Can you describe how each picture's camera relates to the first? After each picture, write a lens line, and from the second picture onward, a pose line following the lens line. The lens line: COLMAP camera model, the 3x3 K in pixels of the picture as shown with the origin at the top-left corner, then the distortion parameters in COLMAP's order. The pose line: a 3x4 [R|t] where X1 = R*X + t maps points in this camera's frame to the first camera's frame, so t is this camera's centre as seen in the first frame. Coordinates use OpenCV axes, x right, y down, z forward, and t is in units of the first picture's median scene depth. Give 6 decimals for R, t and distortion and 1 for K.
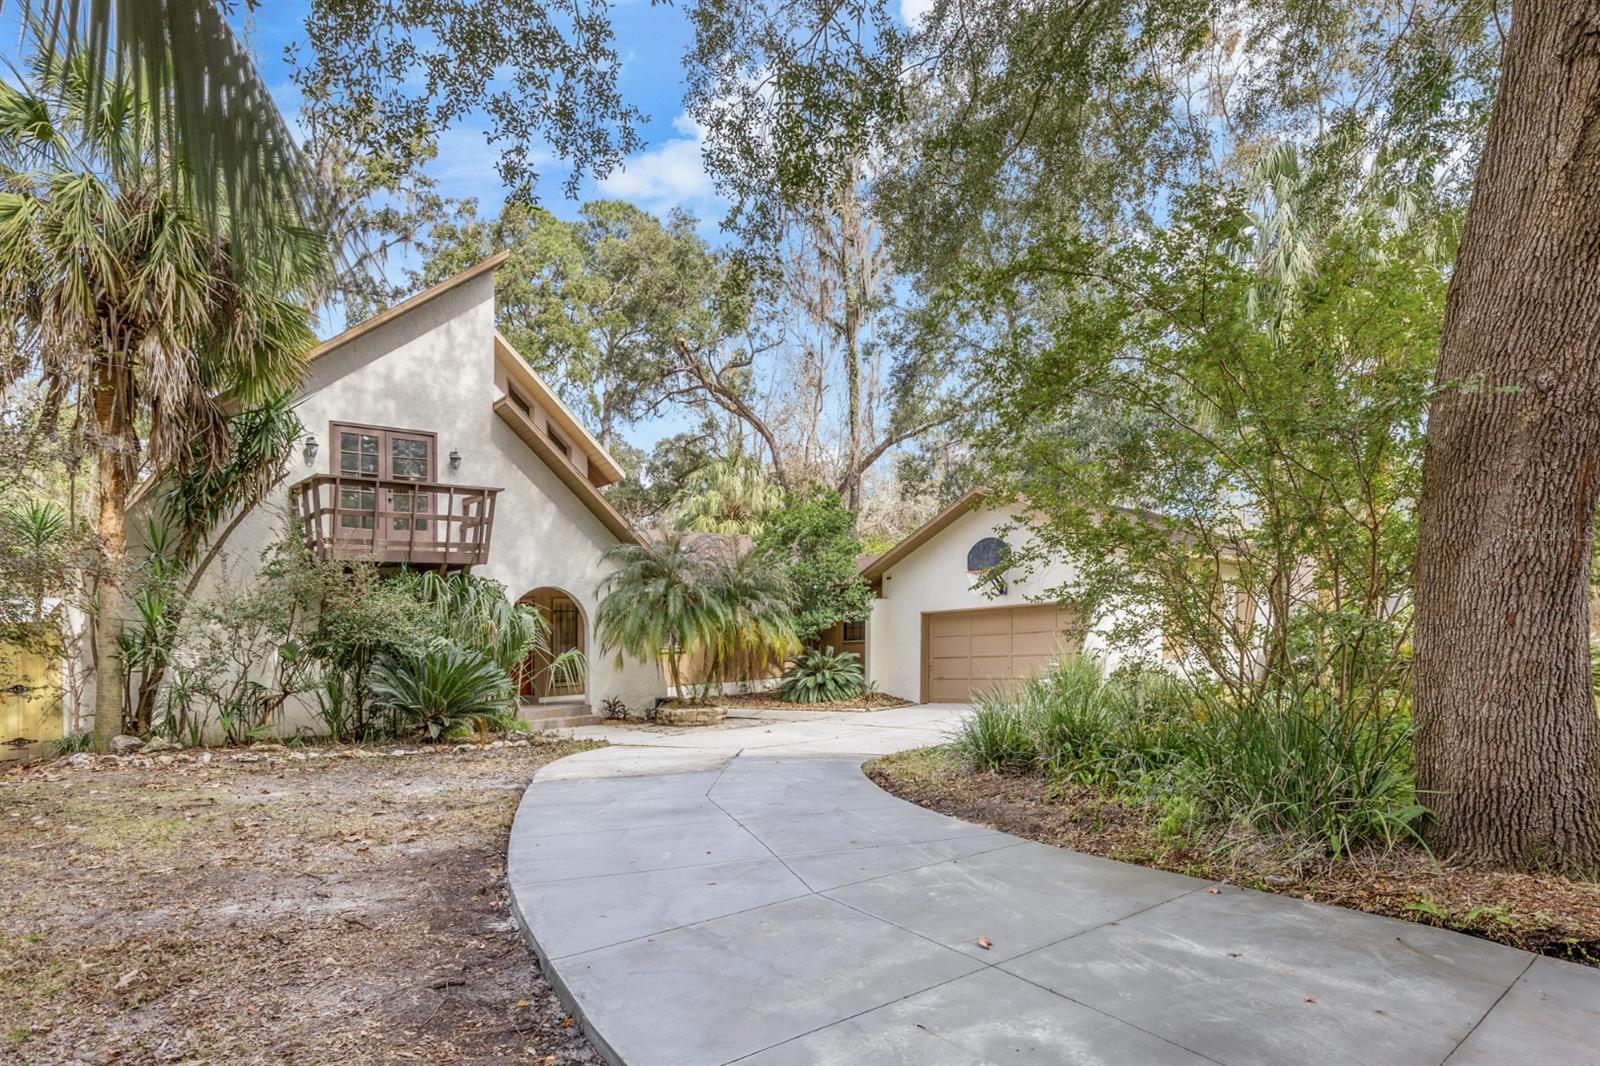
lens RADIAL K [[772.4, 0, 800.6], [0, 772.4, 506.4], [0, 0, 1]] dist [-0.000761, 0.000026]
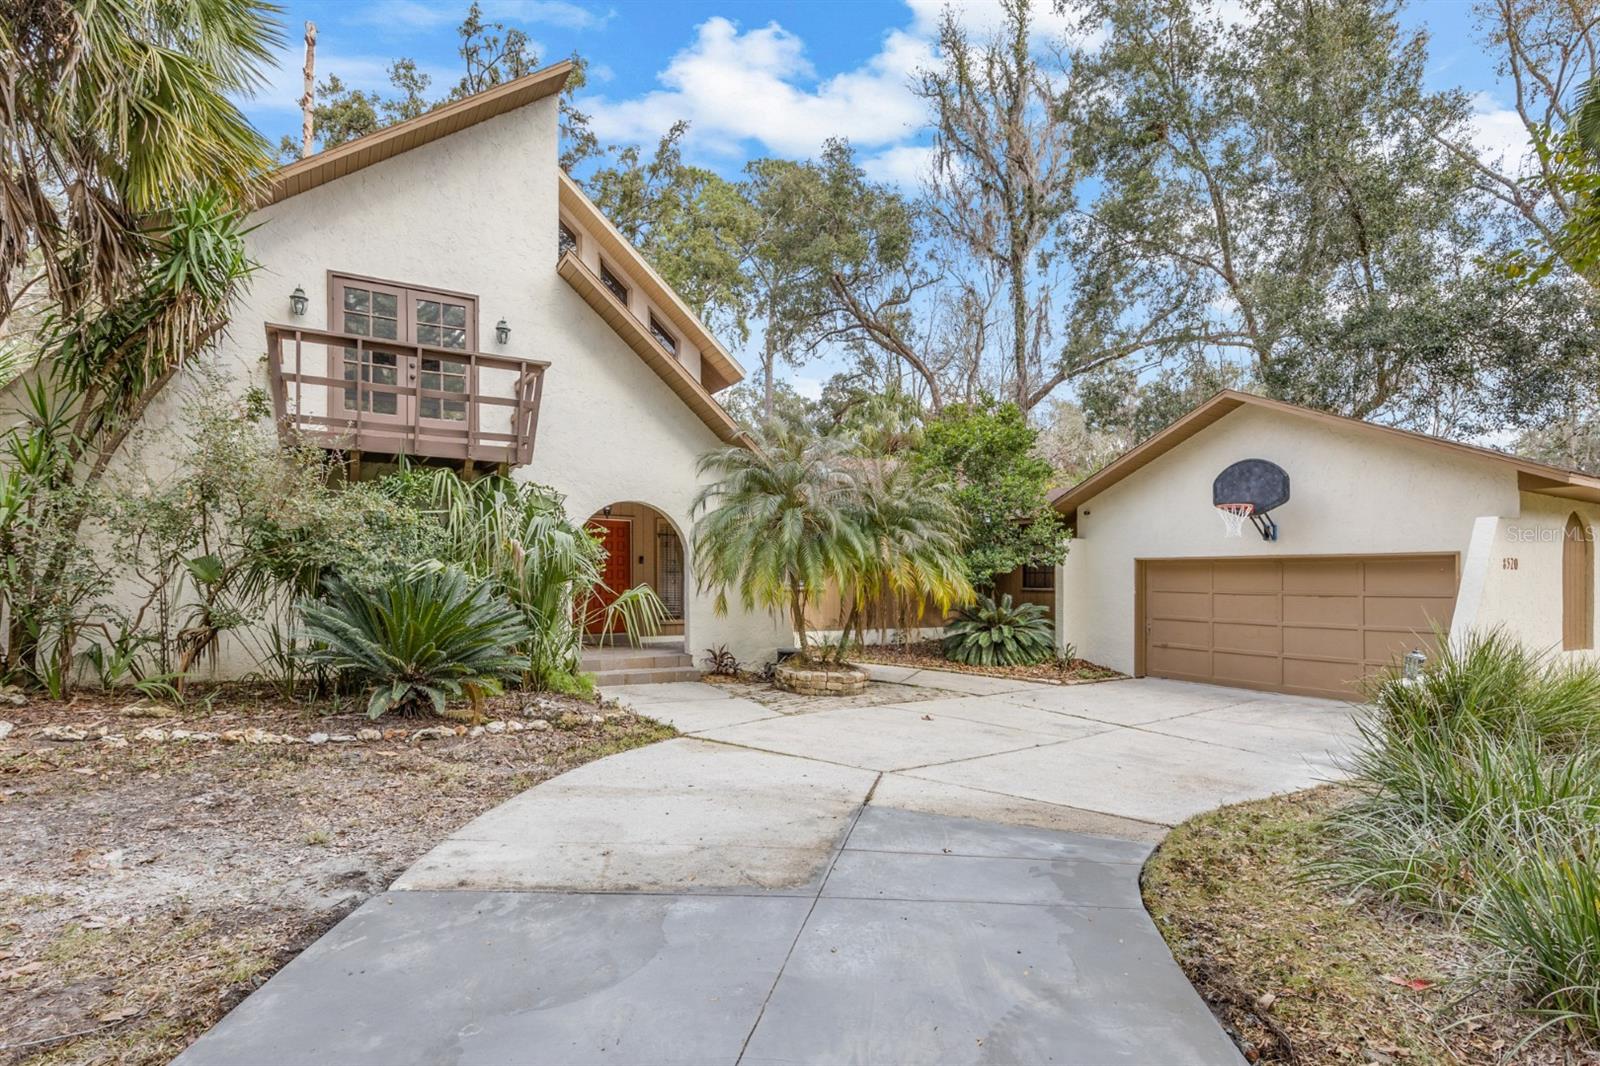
lens RADIAL K [[673.5, 0, 714.6], [0, 673.5, 454.0], [0, 0, 1]] dist [0.000684, 0.000074]
pose [[0.939919, -0.001277, -0.341396, -0.009542], [0.001377, 0.999999, 0.000050, 0.035047], [0.341395, -0.000517, 0.939920, 0.242636]]
